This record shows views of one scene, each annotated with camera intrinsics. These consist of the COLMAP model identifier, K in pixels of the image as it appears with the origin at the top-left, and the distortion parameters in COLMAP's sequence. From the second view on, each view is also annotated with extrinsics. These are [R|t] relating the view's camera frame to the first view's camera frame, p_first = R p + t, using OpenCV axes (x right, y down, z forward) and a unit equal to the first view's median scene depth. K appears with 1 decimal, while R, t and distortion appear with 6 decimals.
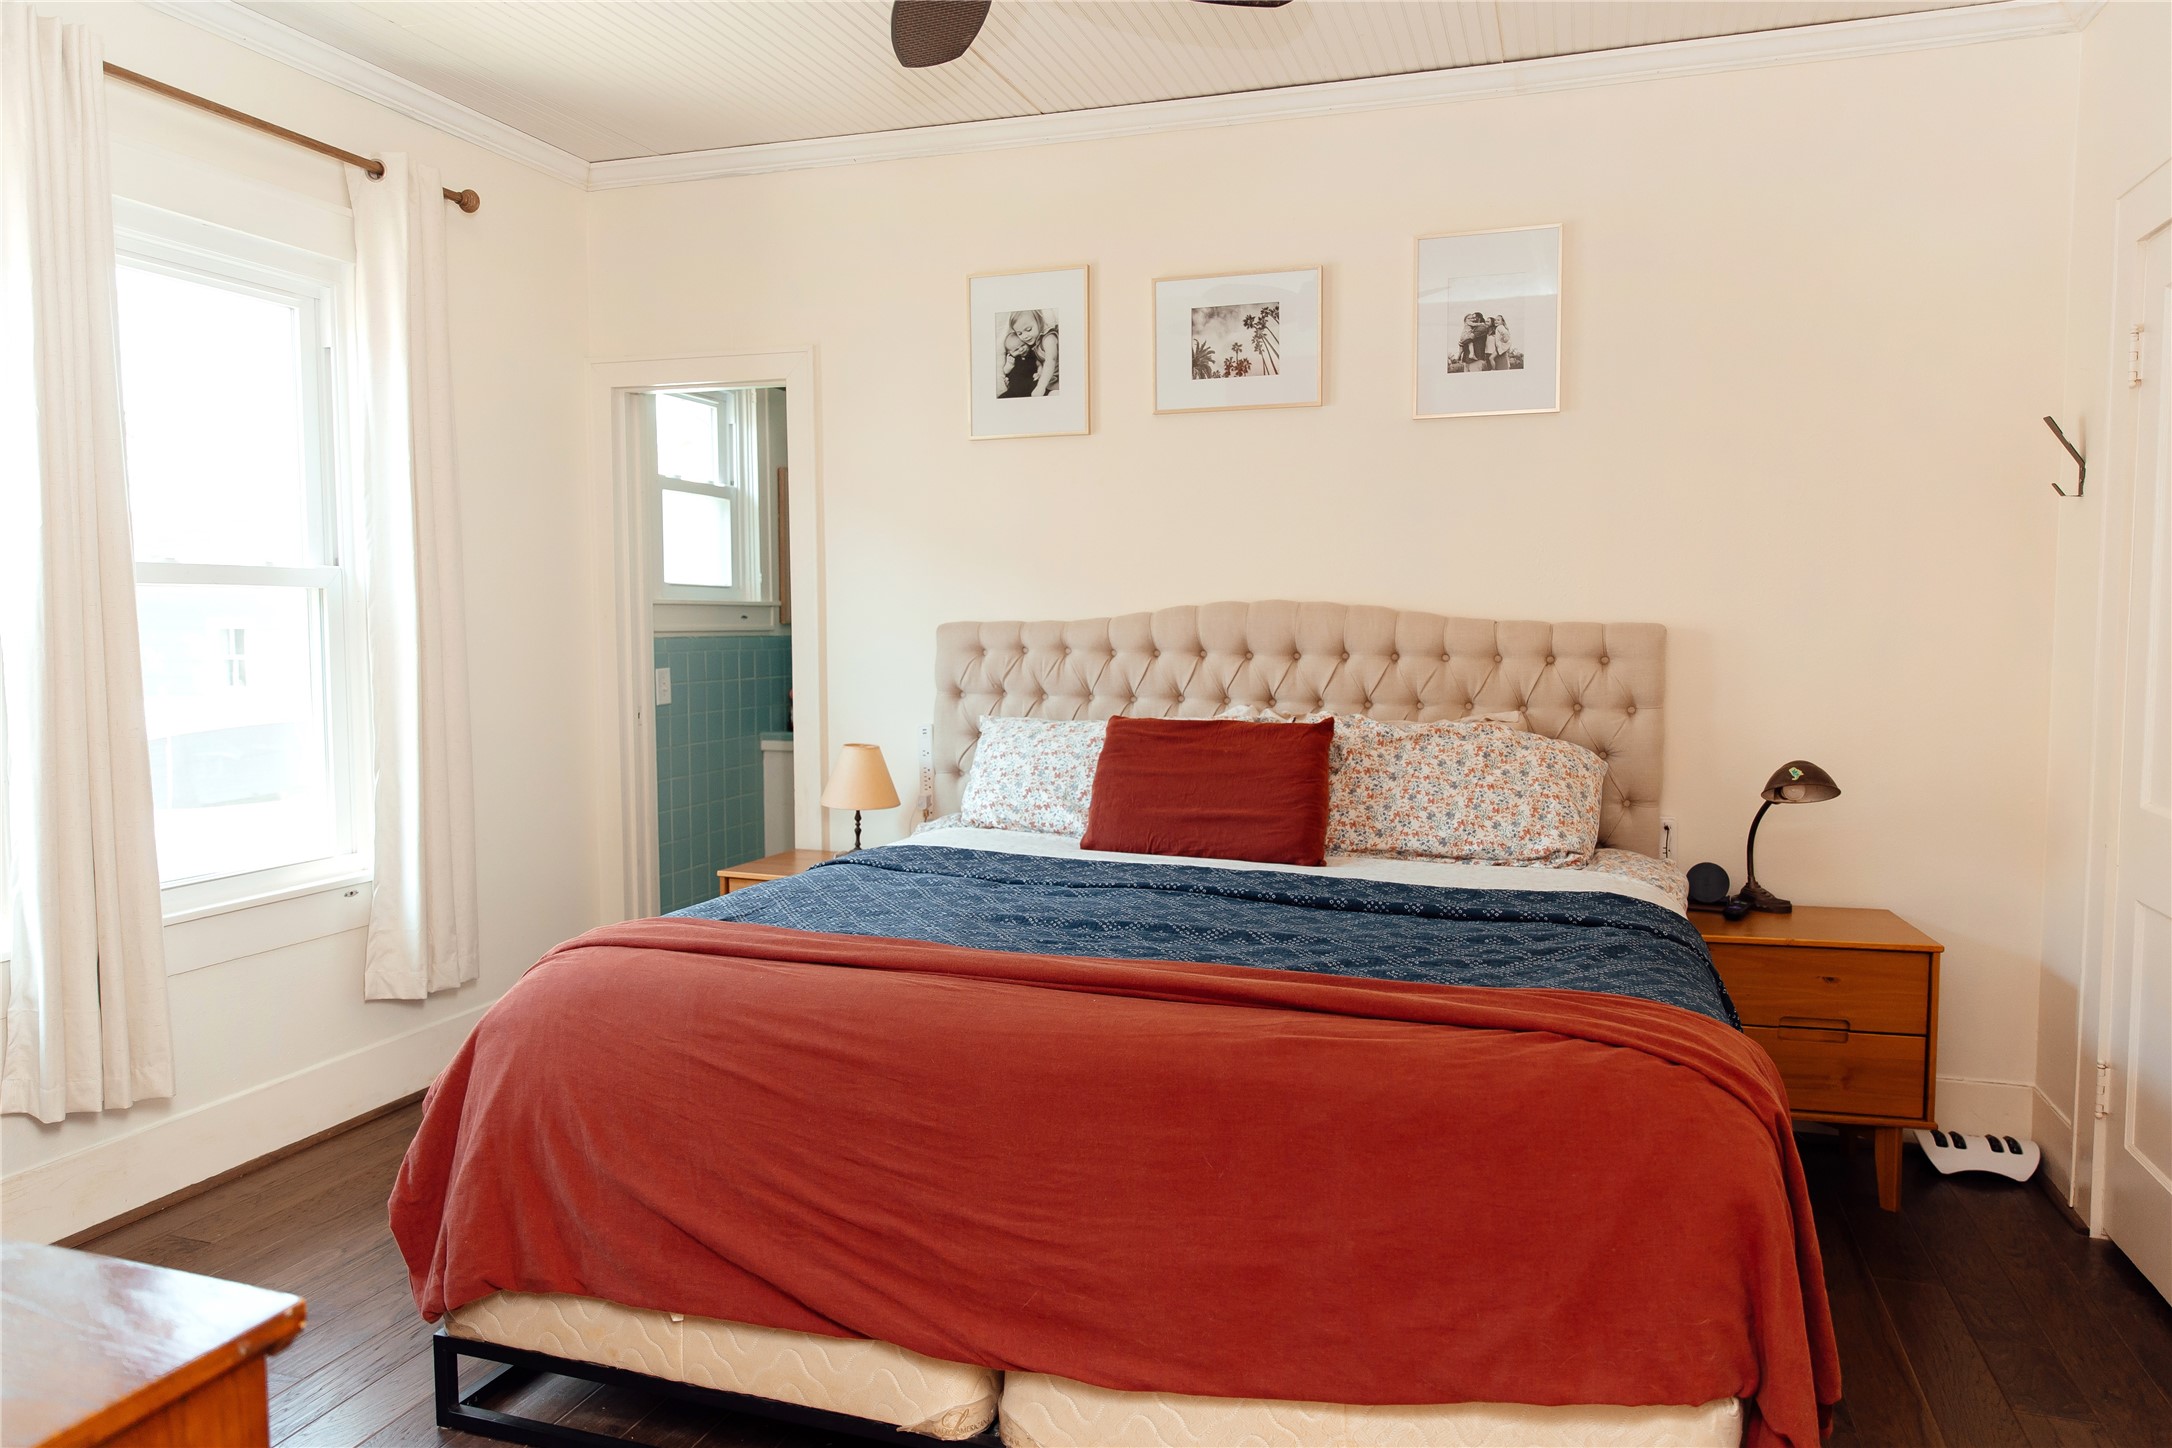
lens RADIAL K [[1467.7, 0, 1086.0], [0, 1467.7, 724.0], [0, 0, 1]] dist [0.007104, -0.000389]
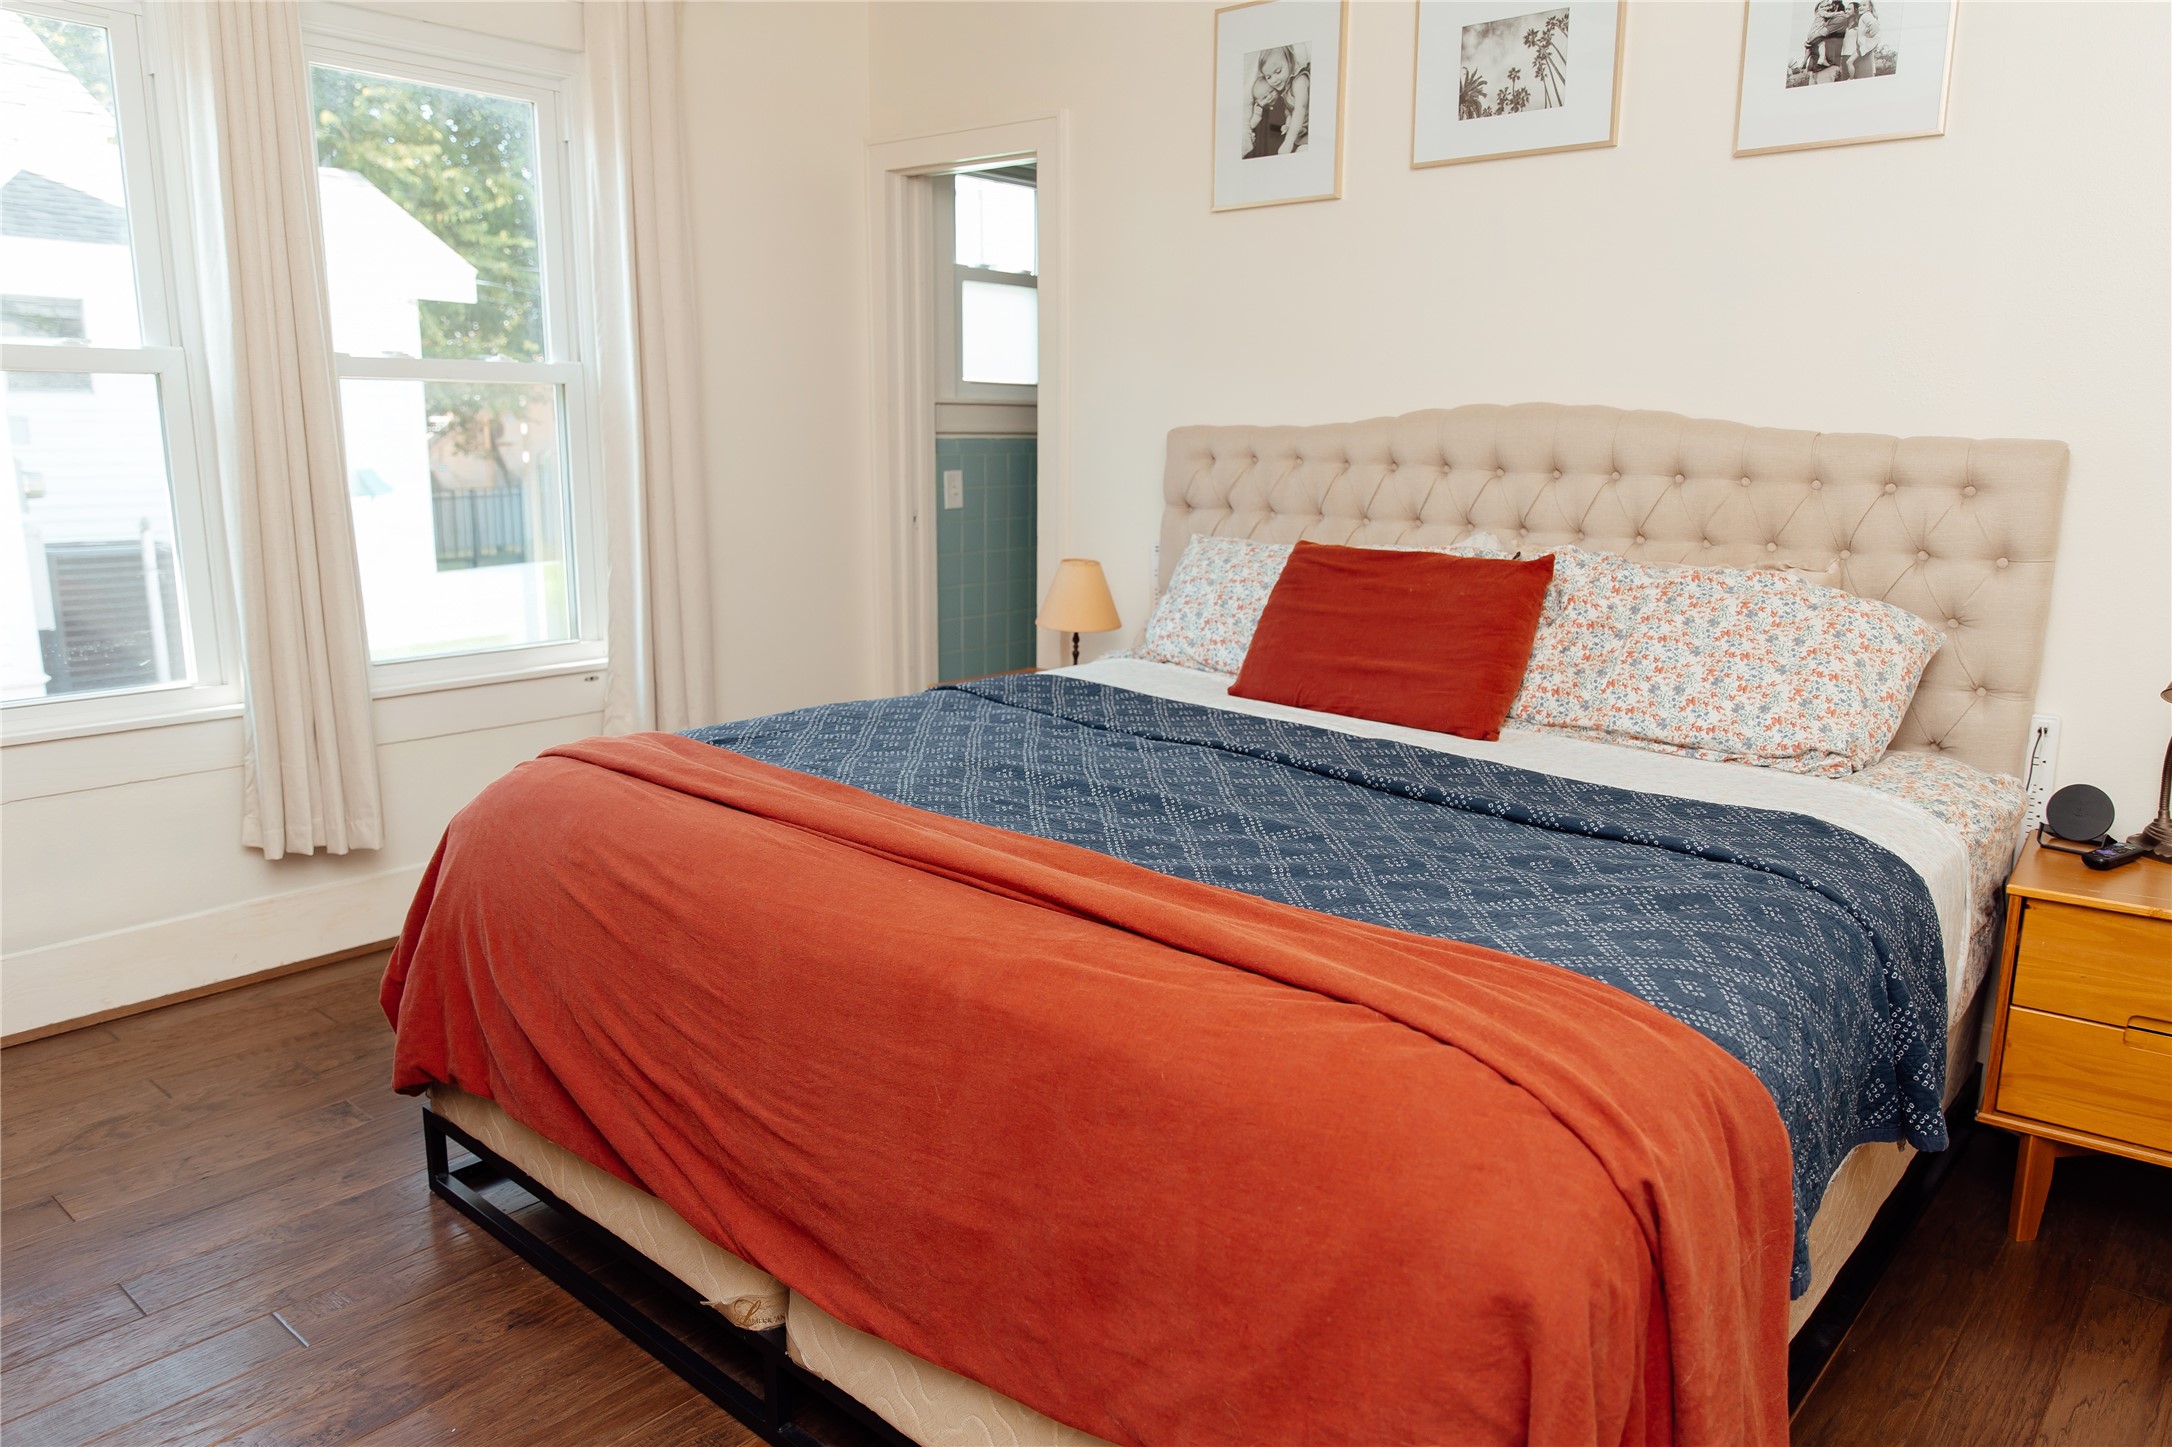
lens RADIAL K [[1491.5, 0, 1086.0], [0, 1491.5, 723.5], [0, 0, 1]] dist [0.026239, -0.032952]
pose [[0.922201, 0.089166, -0.376290, 0.238754], [-0.040694, 0.990028, 0.134865, -0.012344], [0.384563, -0.109060, 0.916634, 0.149790]]
